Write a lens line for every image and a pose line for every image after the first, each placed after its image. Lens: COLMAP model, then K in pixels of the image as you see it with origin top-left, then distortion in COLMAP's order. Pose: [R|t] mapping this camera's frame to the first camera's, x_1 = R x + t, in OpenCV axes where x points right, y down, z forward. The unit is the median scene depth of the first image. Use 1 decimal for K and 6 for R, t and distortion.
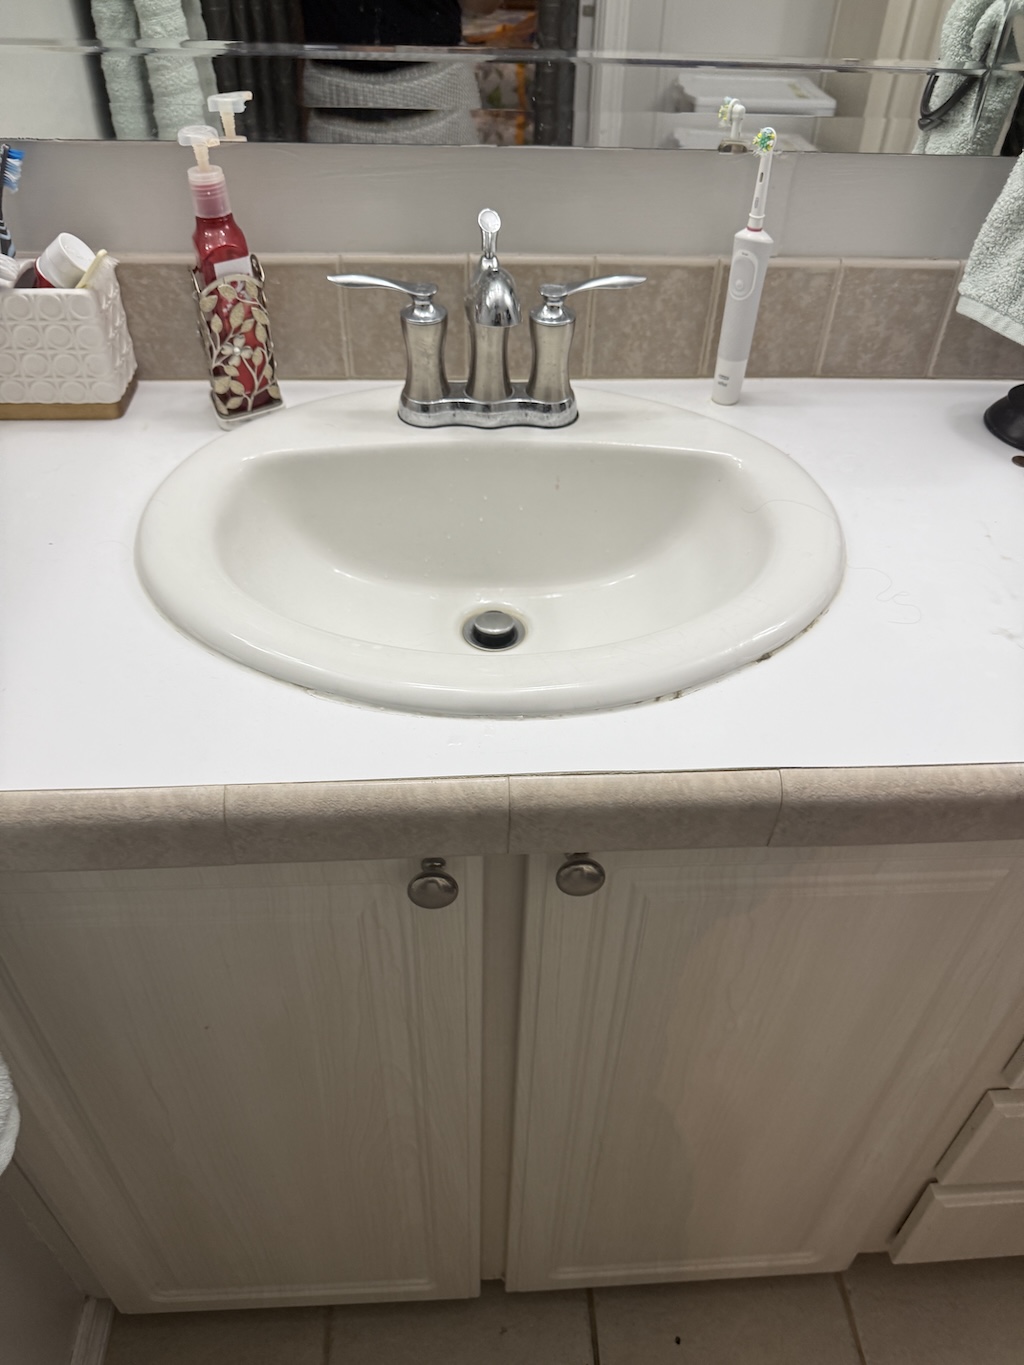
lens RADIAL K [[979.6, 0, 512.0], [0, 979.6, 682.5], [0, 0, 1]] dist [0.008983, 0.001443]
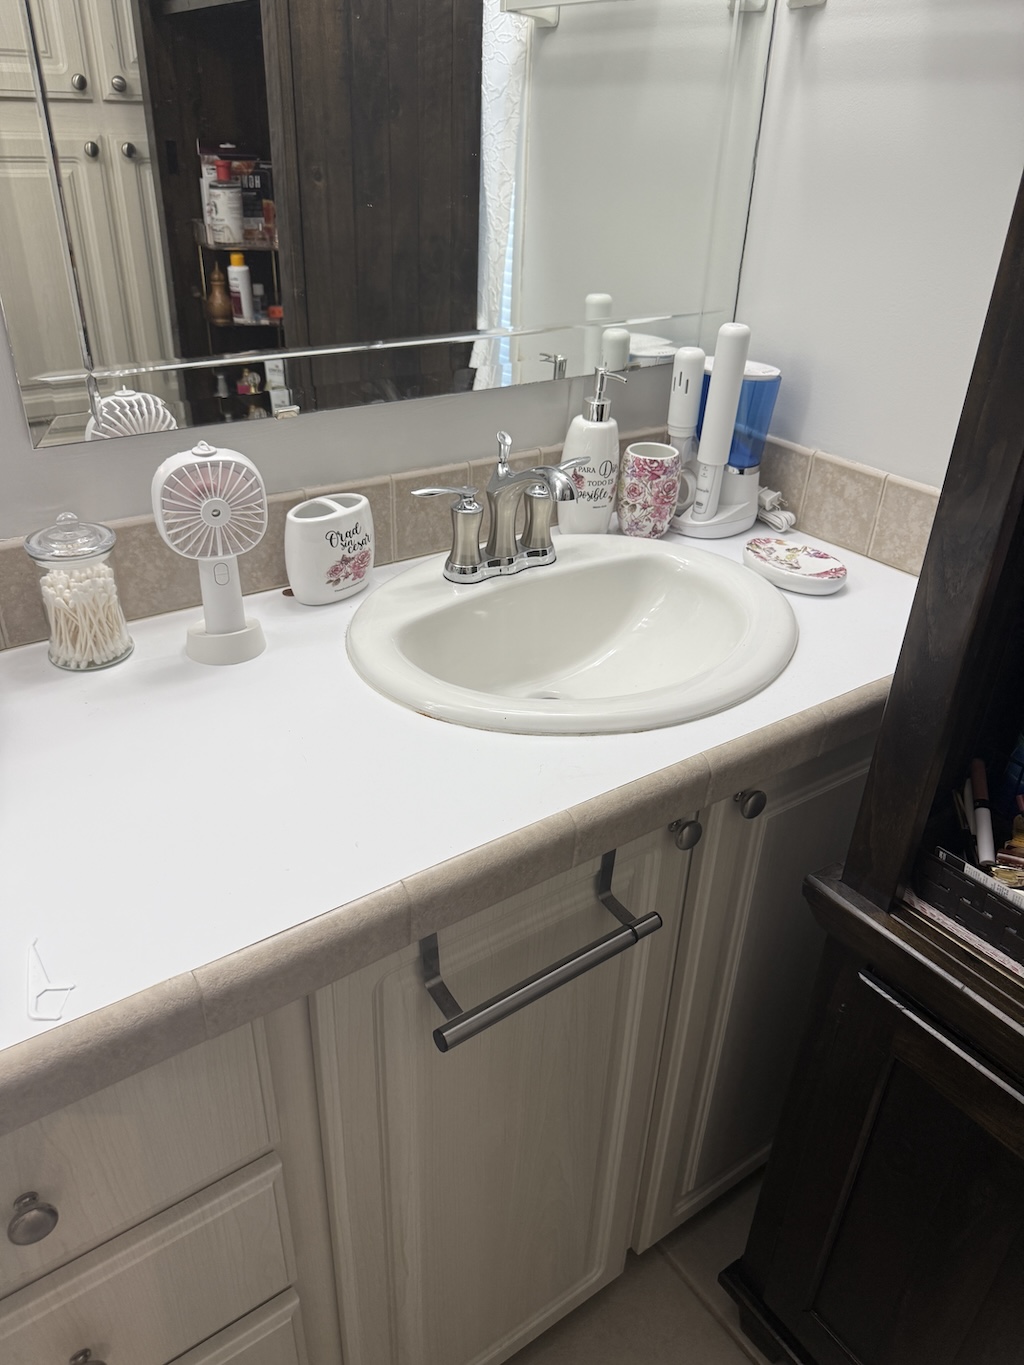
lens RADIAL K [[979.6, 0, 512.0], [0, 979.6, 682.5], [0, 0, 1]] dist [0.008983, 0.001443]
pose [[0.832387, -0.250865, 0.494165, -0.780259], [0.322147, 0.944583, -0.063113, -0.010617], [-0.450947, 0.211728, 0.867074, -0.239726]]
